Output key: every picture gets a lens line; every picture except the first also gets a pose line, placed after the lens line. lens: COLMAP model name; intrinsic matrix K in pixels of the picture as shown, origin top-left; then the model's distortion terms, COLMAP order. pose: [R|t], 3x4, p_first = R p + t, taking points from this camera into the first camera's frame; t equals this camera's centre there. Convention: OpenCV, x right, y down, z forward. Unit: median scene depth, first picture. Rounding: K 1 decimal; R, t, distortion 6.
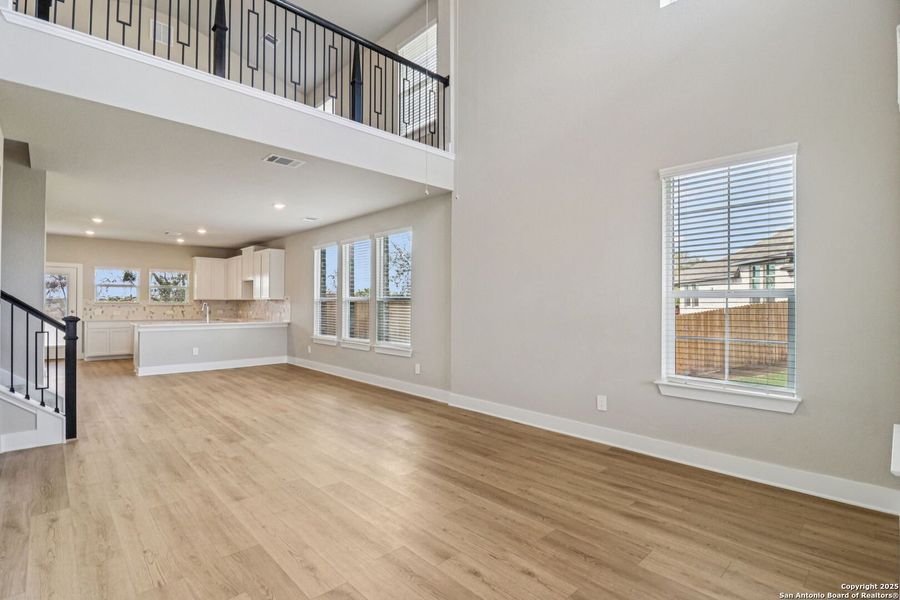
lens RADIAL K [[426.1, 0, 437.8], [0, 426.1, 299.7], [0, 0, 1]] dist [-0.016559, -0.001171]
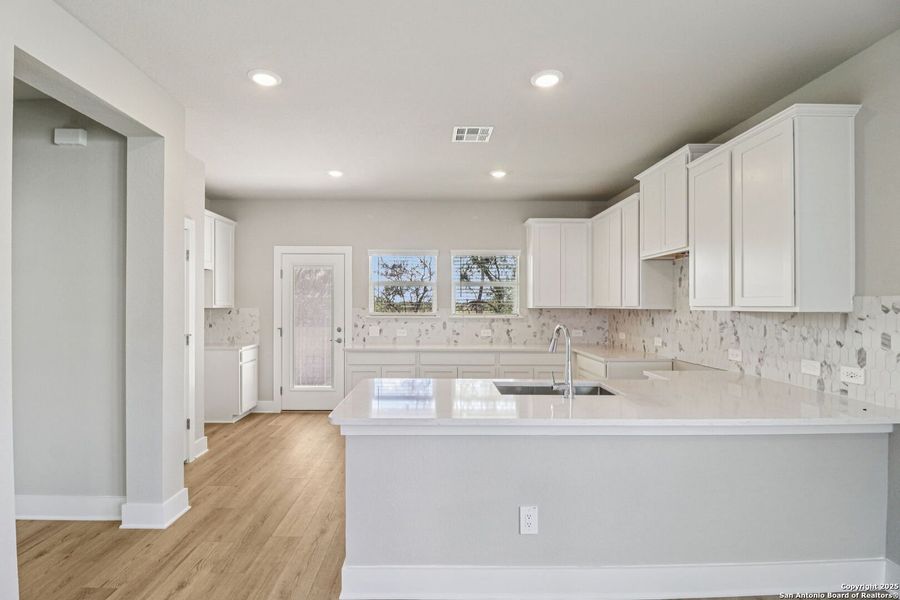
lens RADIAL K [[435.7, 0, 438.0], [0, 435.7, 292.3], [0, 0, 1]] dist [0.000091, -0.000070]
pose [[0.742457, -0.022166, -0.669527, -0.472540], [0.007461, 0.999664, -0.024822, -0.009511], [0.669852, 0.013434, 0.742373, 0.833313]]
